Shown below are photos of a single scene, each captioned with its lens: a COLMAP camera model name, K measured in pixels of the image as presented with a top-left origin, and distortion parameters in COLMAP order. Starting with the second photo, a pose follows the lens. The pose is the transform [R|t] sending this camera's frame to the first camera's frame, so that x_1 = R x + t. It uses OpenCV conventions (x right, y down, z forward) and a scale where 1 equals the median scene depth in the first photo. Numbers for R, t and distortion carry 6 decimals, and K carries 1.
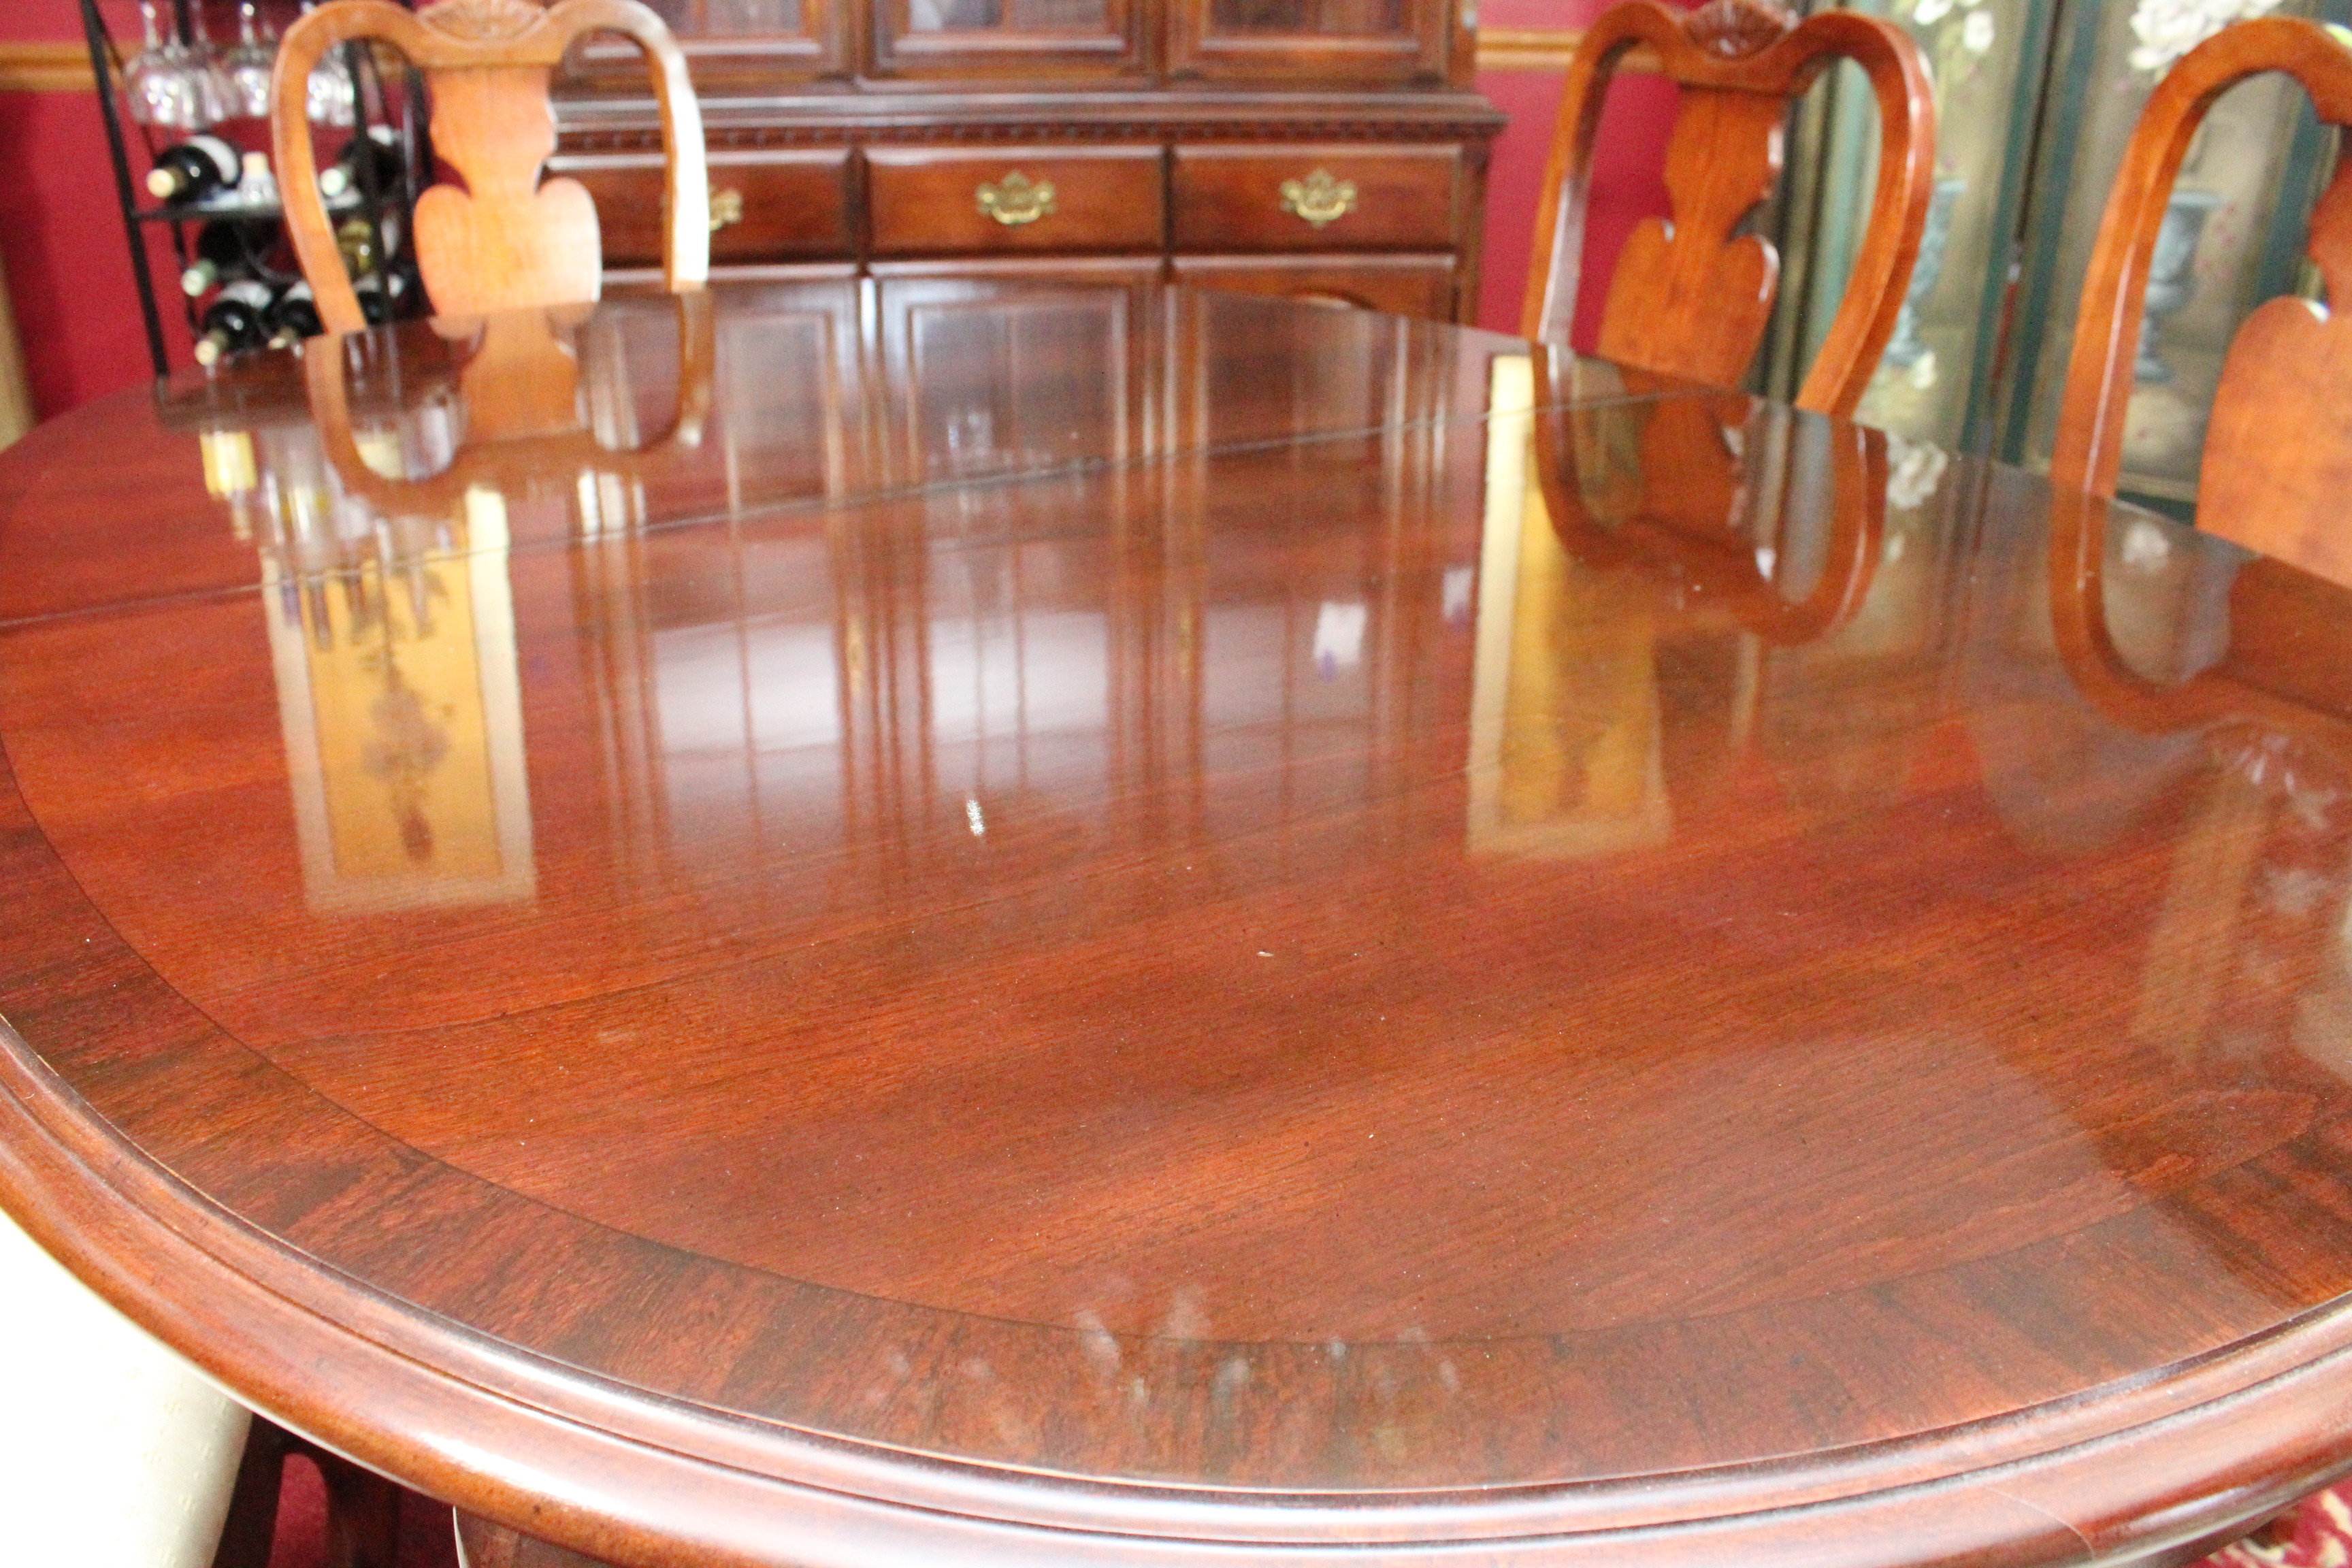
lens RADIAL K [[1924.0, 0, 1162.7], [0, 1924.0, 786.8], [0, 0, 1]] dist [-0.159603, 0.130304]
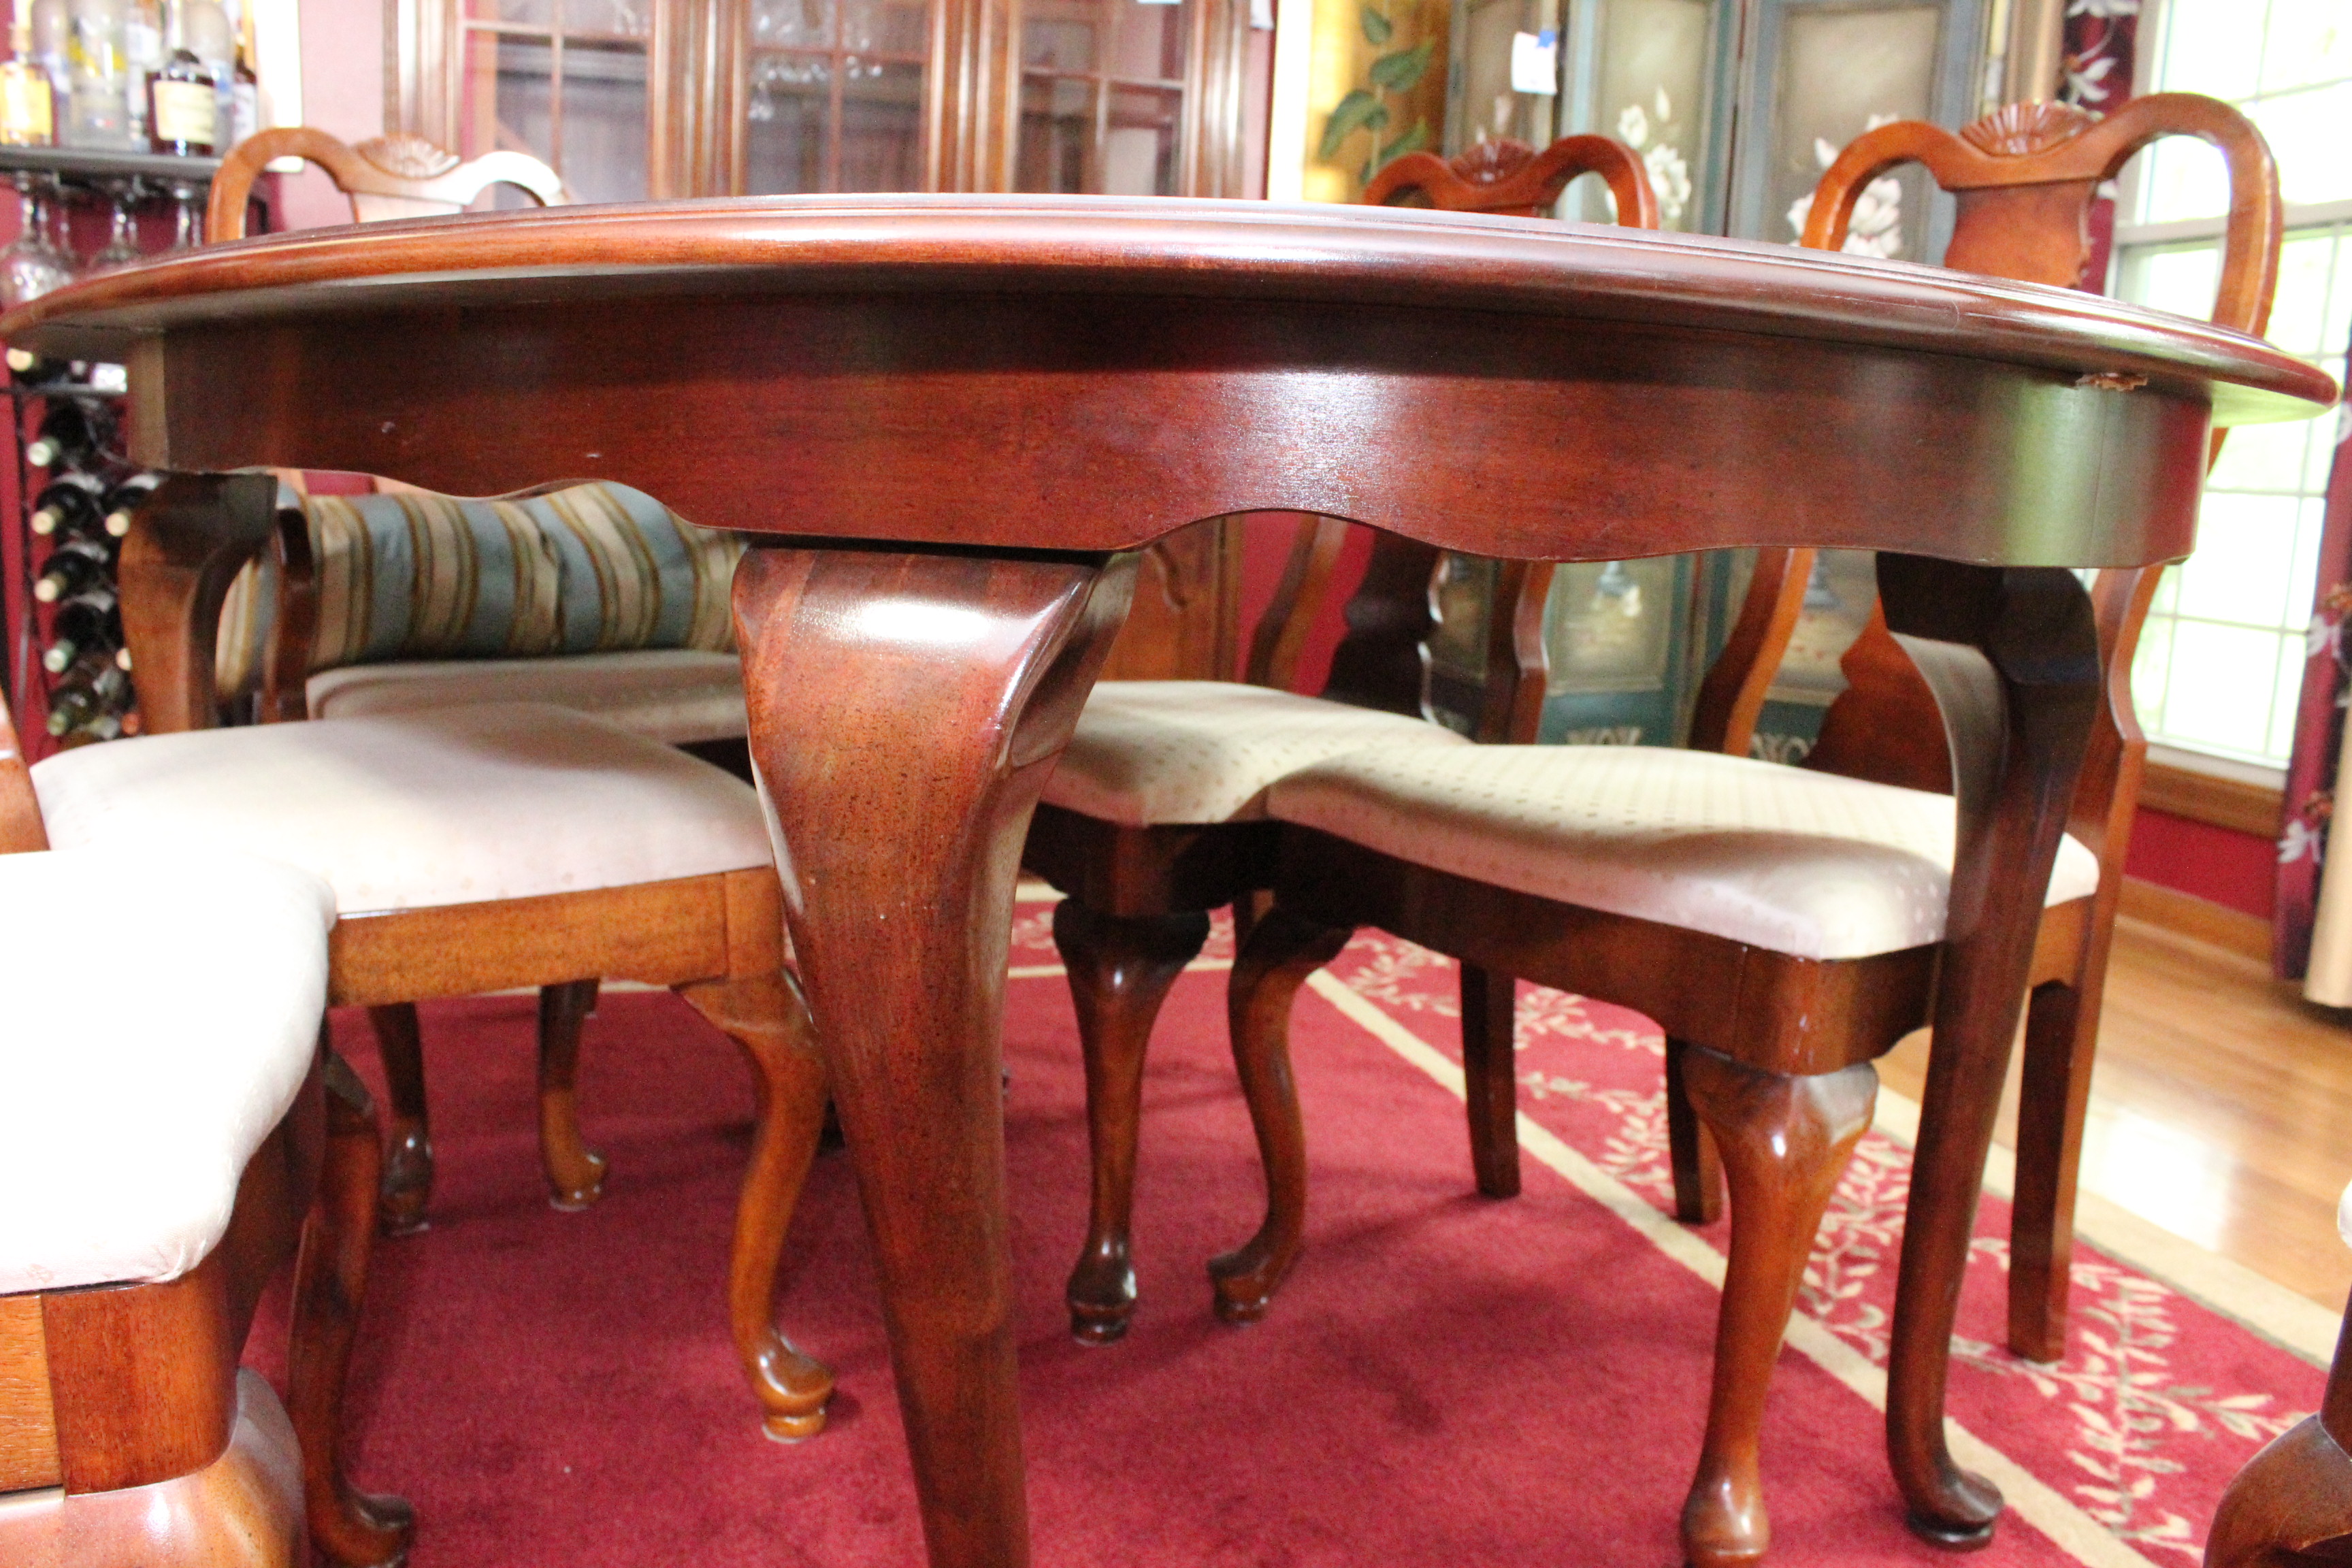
lens RADIAL K [[1924.0, 0, 1162.7], [0, 1924.0, 786.8], [0, 0, 1]] dist [-0.159603, 0.130304]
pose [[0.988035, 0.011531, 0.153797, -0.056398], [0.024091, 0.973420, -0.227756, 0.158620], [-0.152336, 0.228736, 0.961496, -0.047507]]
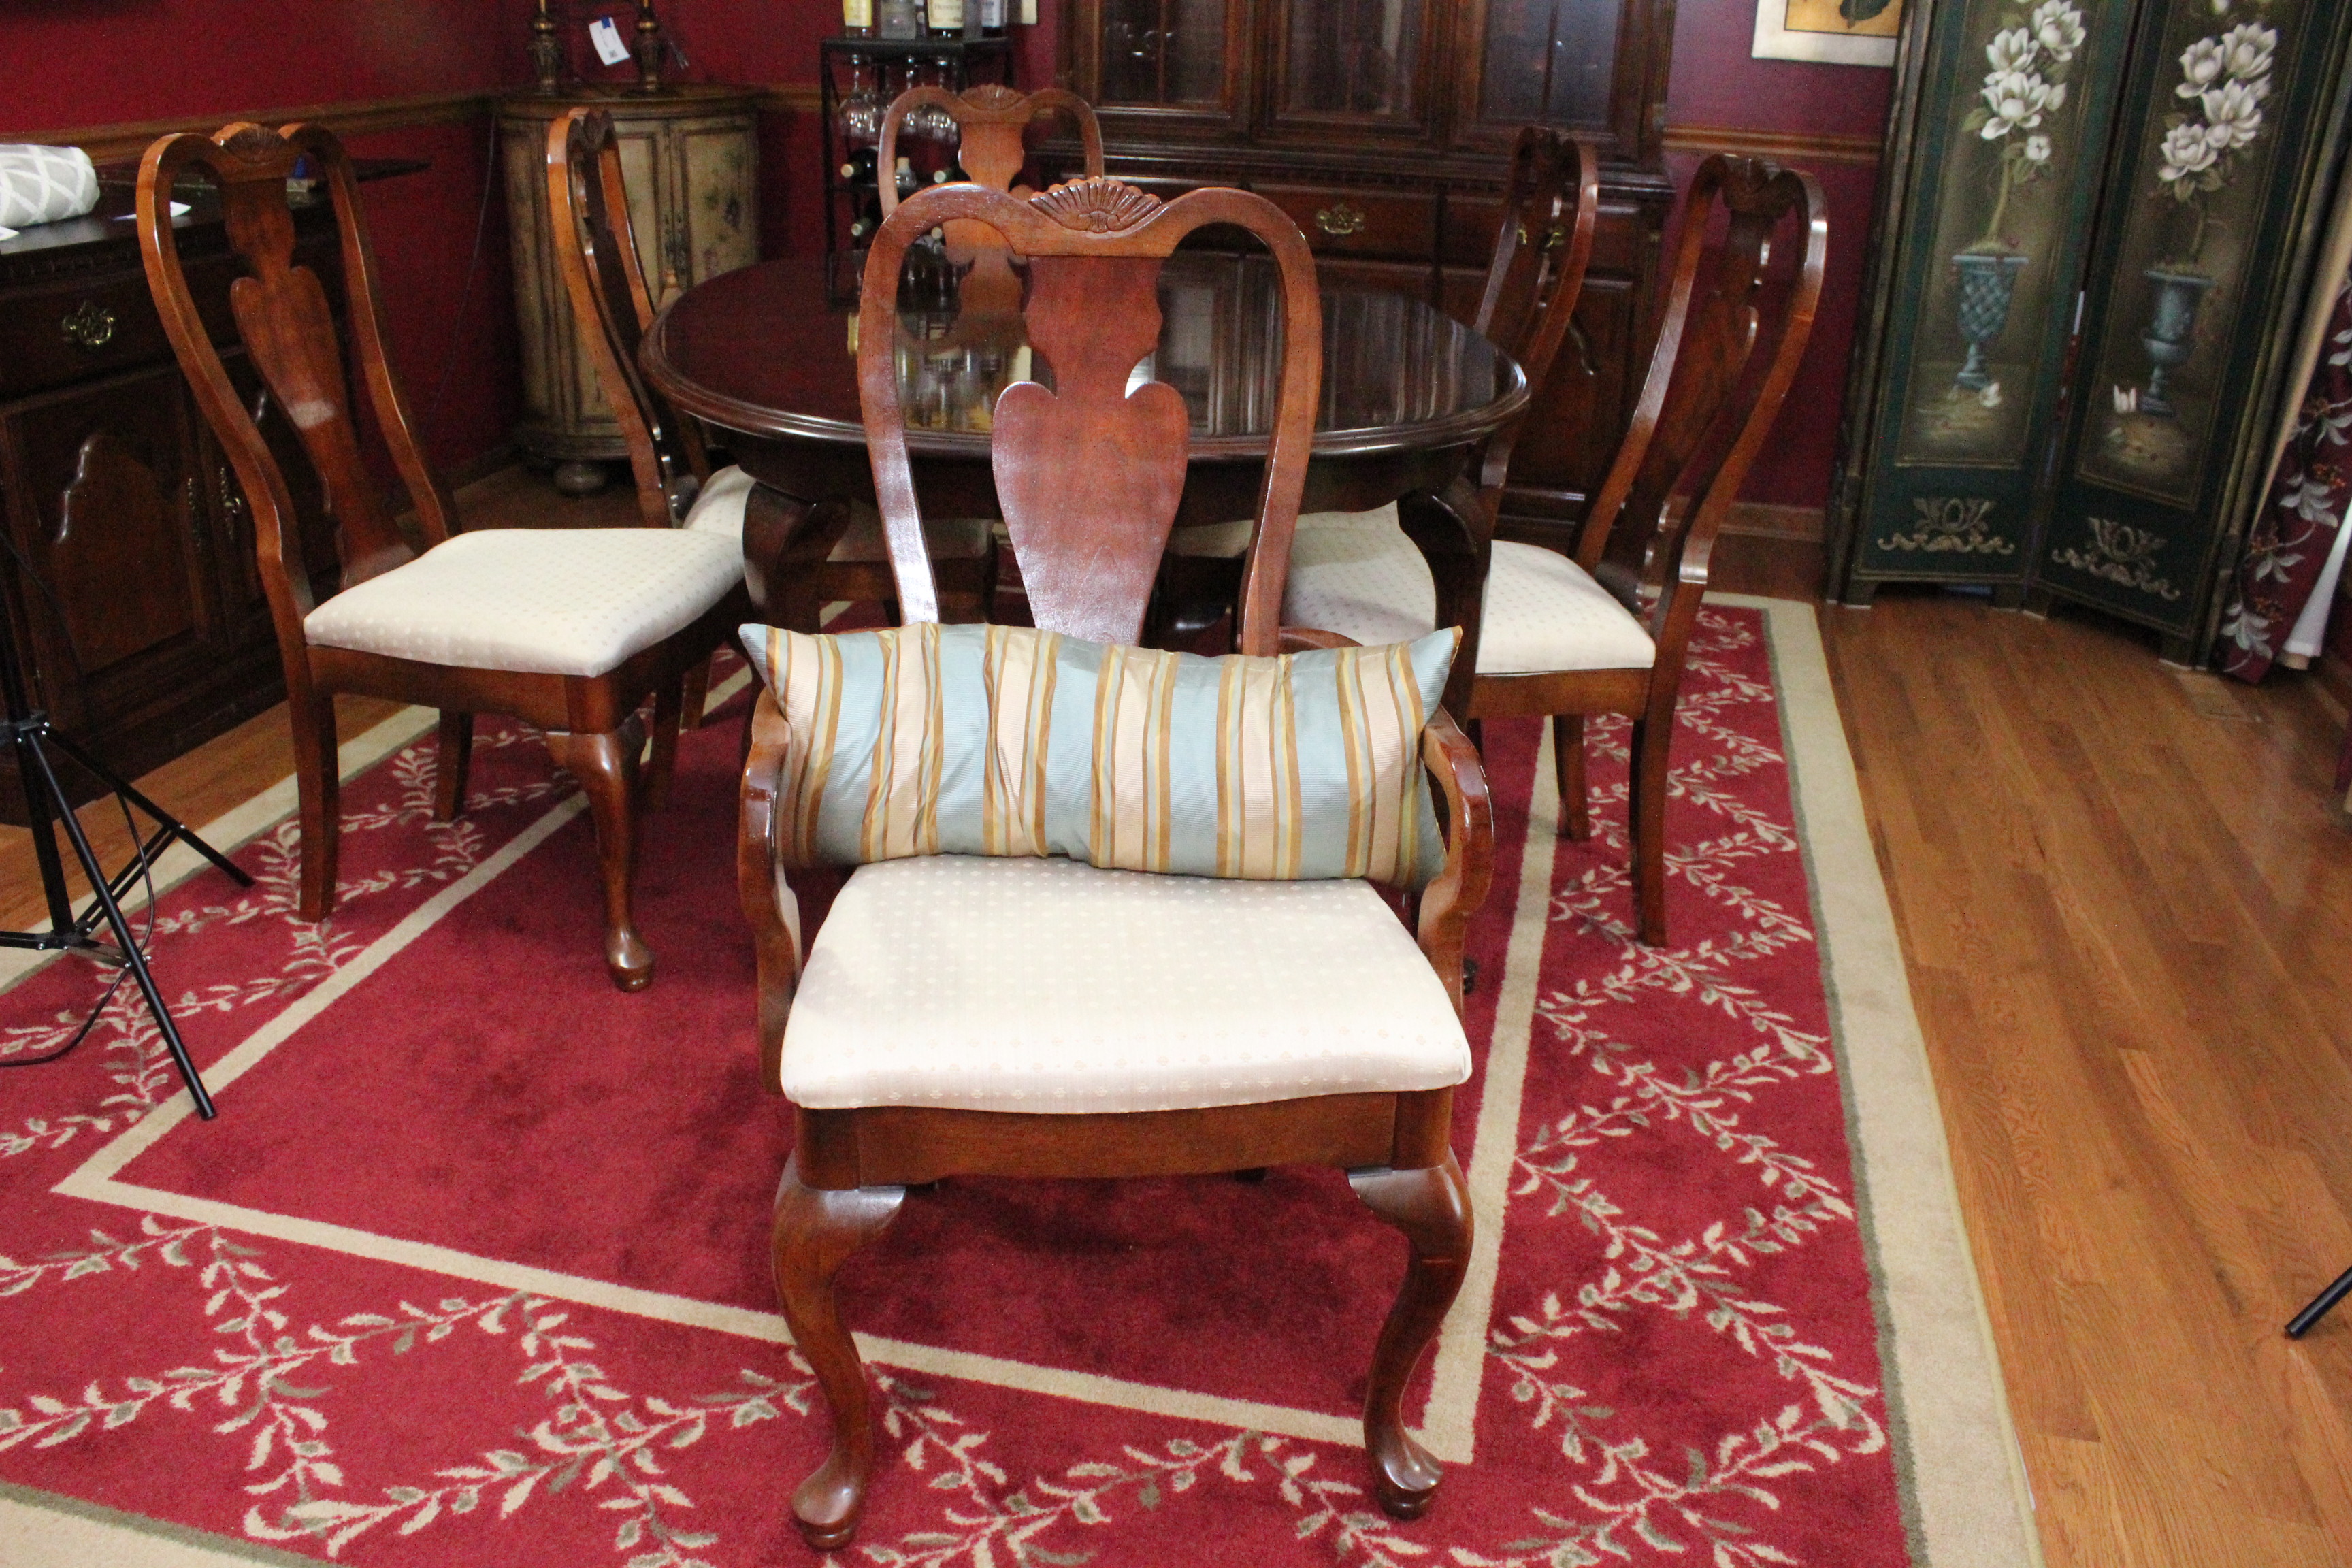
lens RADIAL K [[1937.7, 0, 1167.4], [0, 1937.7, 795.1], [0, 0, 1]] dist [-0.171859, 0.154494]
pose [[0.930254, 0.163210, -0.328619, 0.382307], [-0.168626, 0.985605, 0.012158, 0.161755], [0.325872, 0.044104, 0.944384, -0.509372]]
